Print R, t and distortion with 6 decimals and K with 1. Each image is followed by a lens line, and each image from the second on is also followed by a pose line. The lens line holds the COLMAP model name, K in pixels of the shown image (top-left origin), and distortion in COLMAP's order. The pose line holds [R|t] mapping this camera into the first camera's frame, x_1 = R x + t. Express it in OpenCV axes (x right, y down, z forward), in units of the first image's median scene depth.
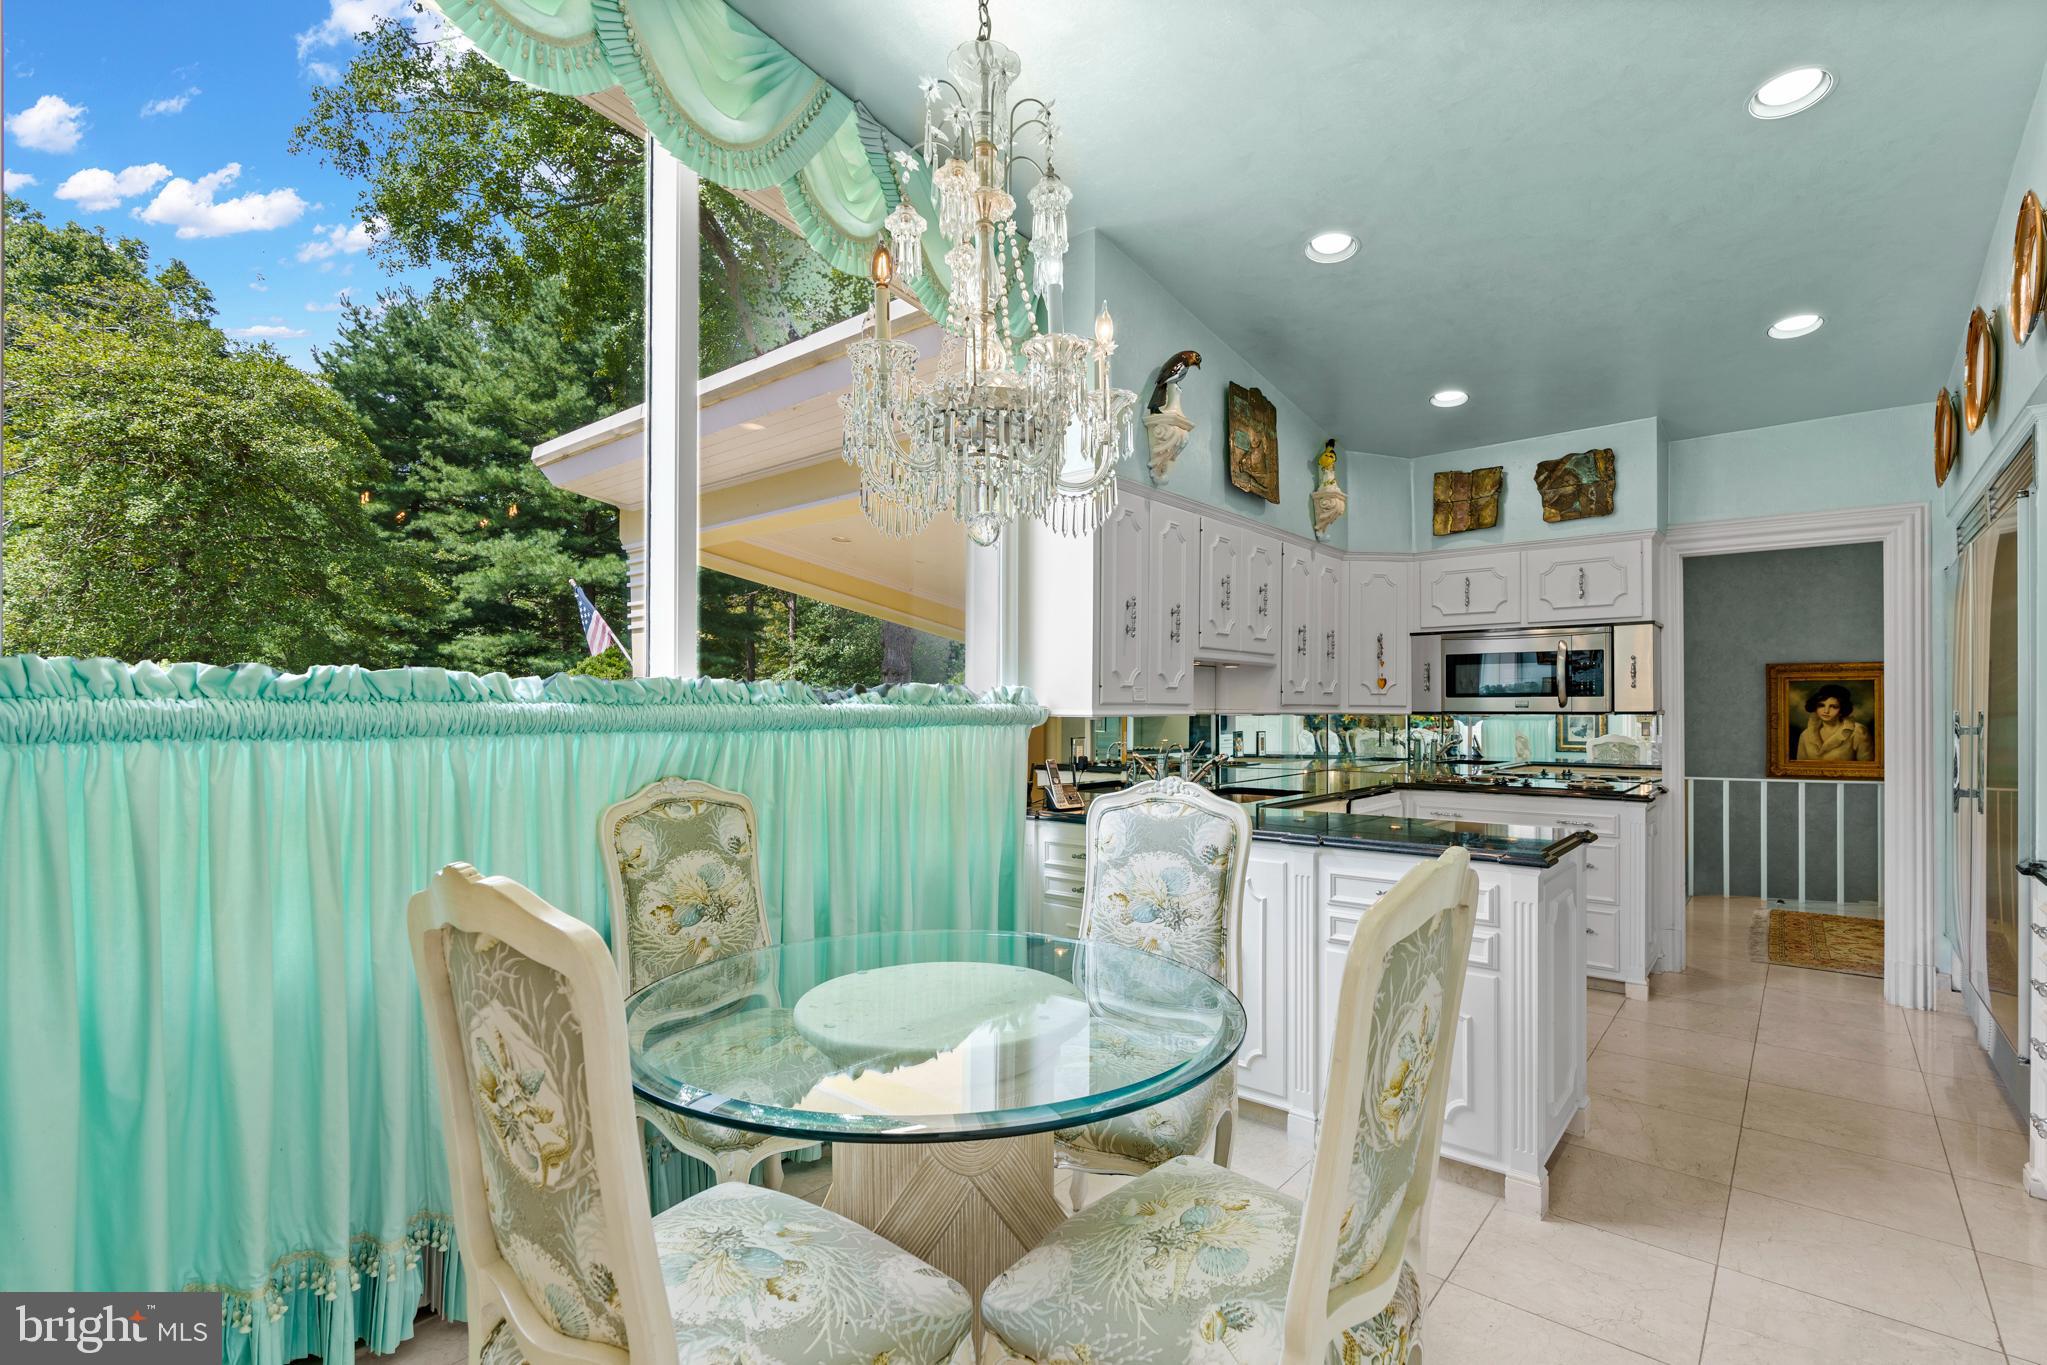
lens RADIAL K [[934.3, 0, 1013.6], [0, 934.3, 698.5], [0, 0, 1]] dist [-0.006419, 0.000304]
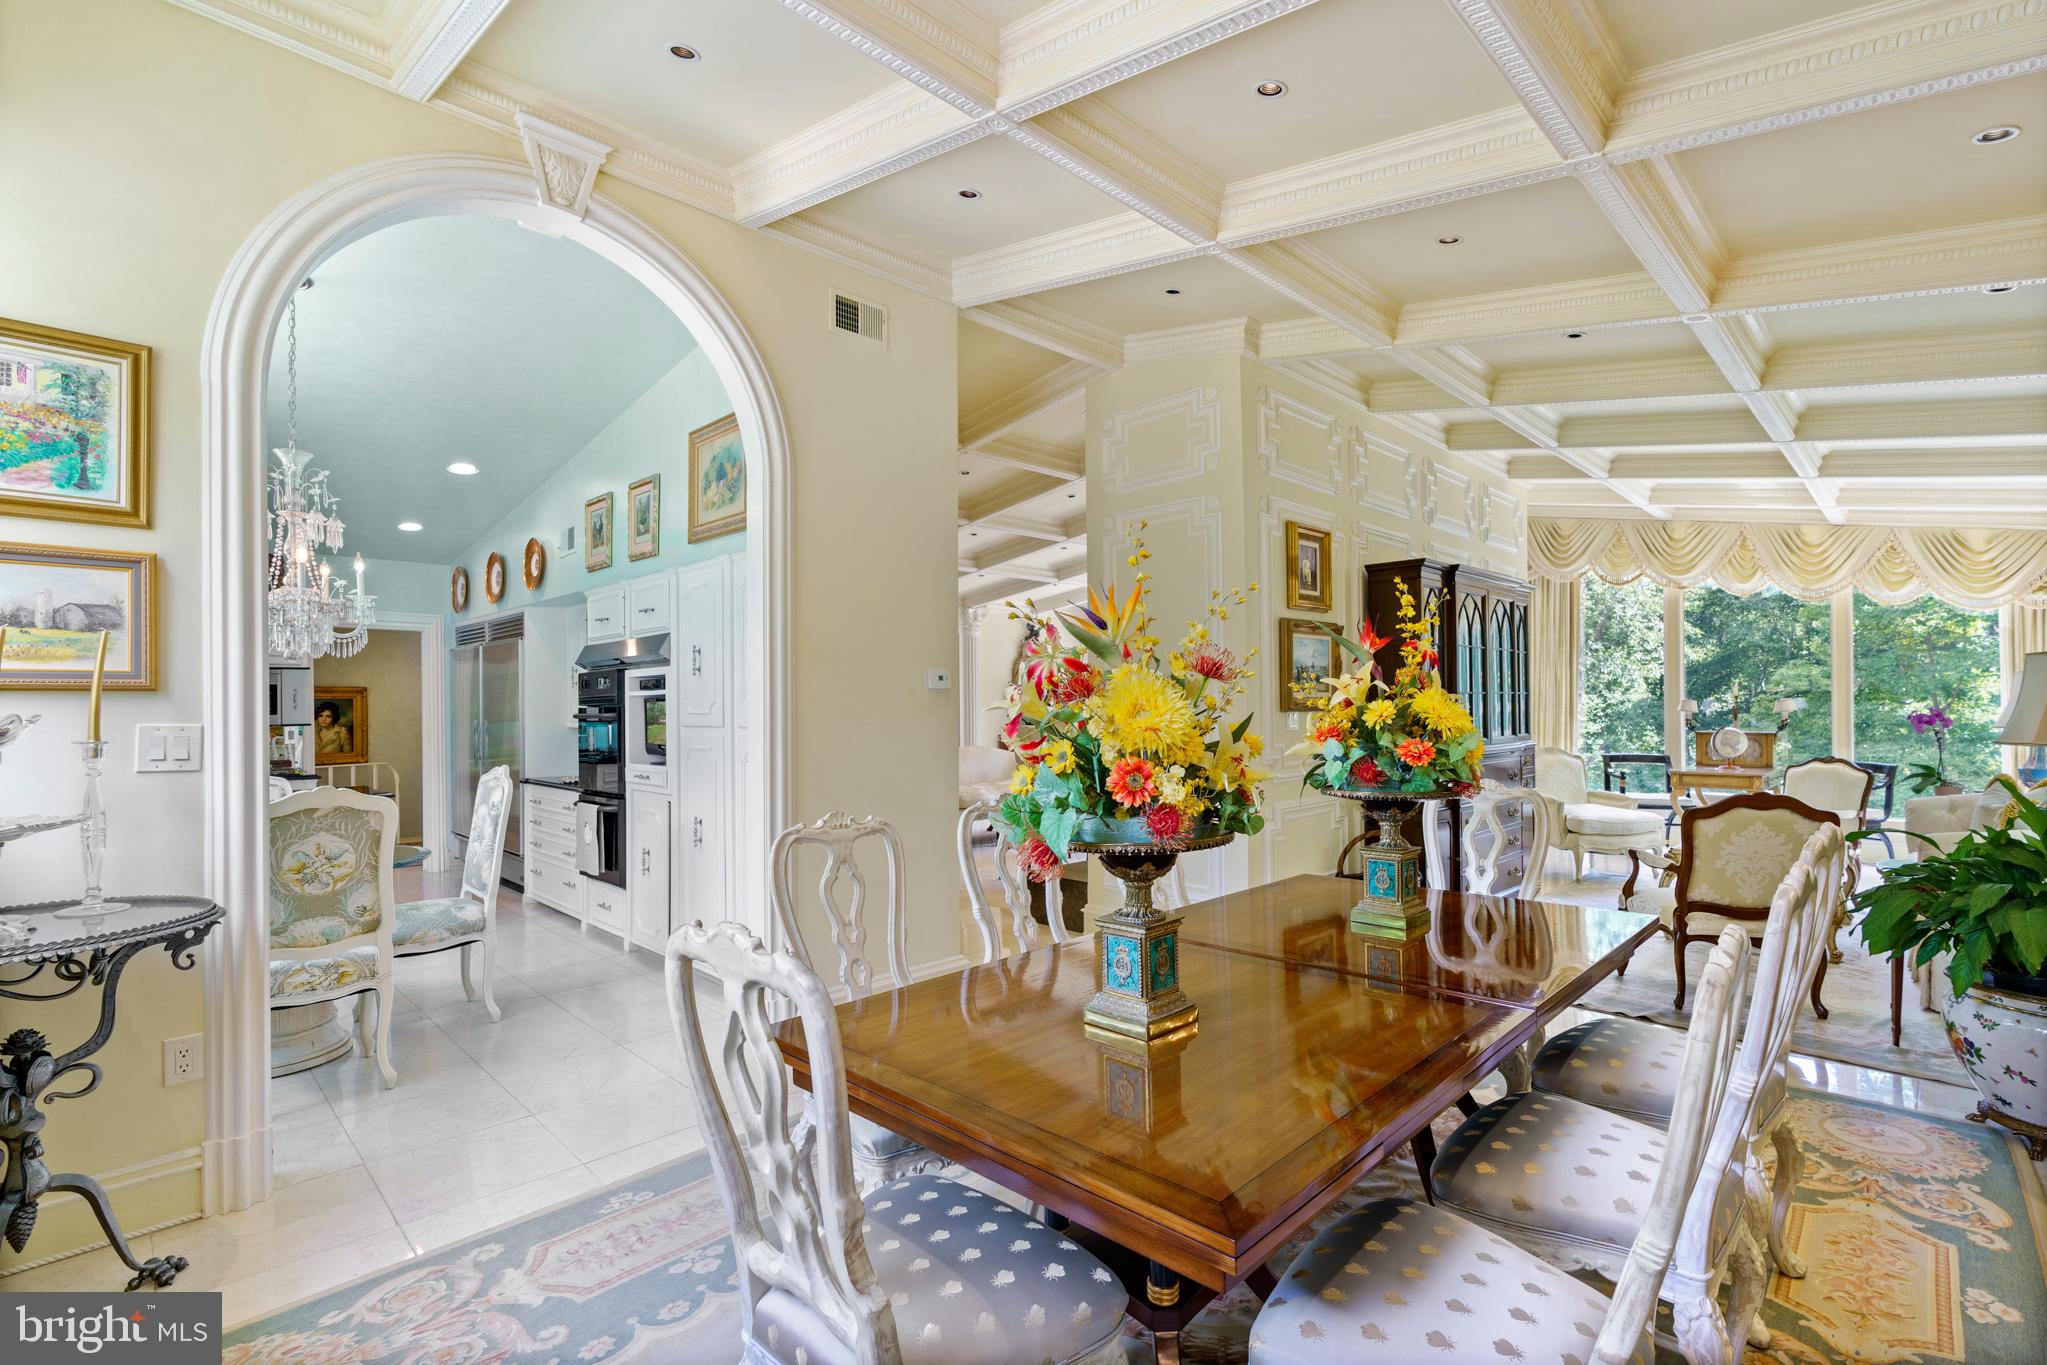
lens RADIAL K [[934.3, 0, 1025.6], [0, 934.3, 693.2], [0, 0, 1]] dist [-0.006419, 0.000304]
pose [[0.068348, 0.001282, 0.997661, -0.804148], [0.005760, 0.999982, -0.001680, -0.029661], [-0.997645, 0.005862, 0.068339, -0.334971]]
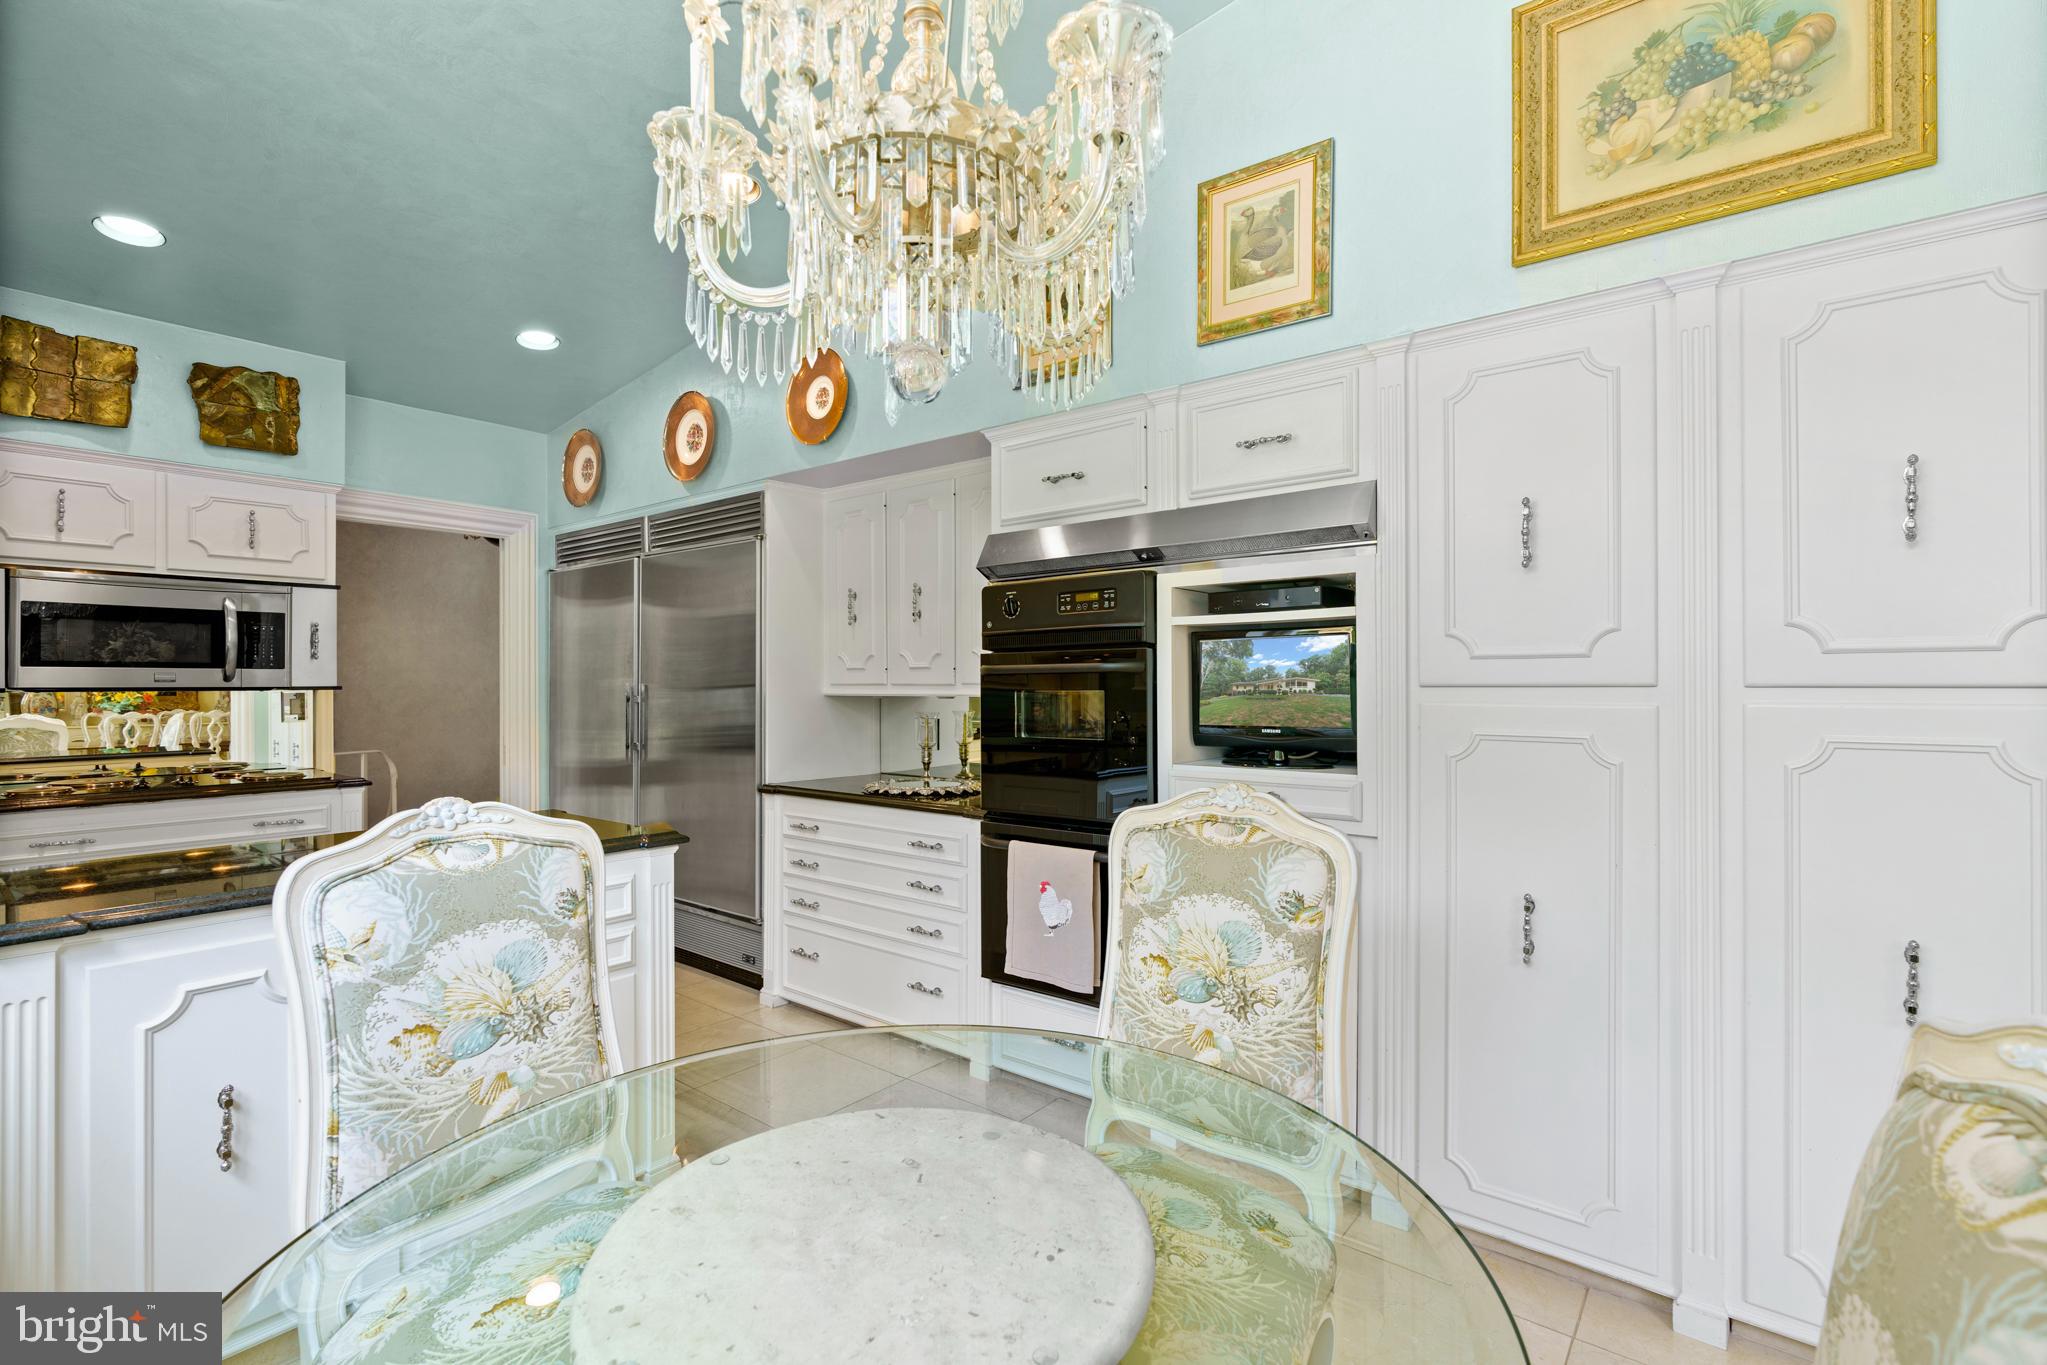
lens RADIAL K [[934.3, 0, 1023.3], [0, 934.3, 672.7], [0, 0, 1]] dist [-0.006419, 0.000304]
pose [[-0.045520, 0.006946, 0.998939, -0.235304], [-0.006719, 0.999951, -0.007259, 0.003315], [-0.998941, -0.007043, -0.045471, 0.360427]]
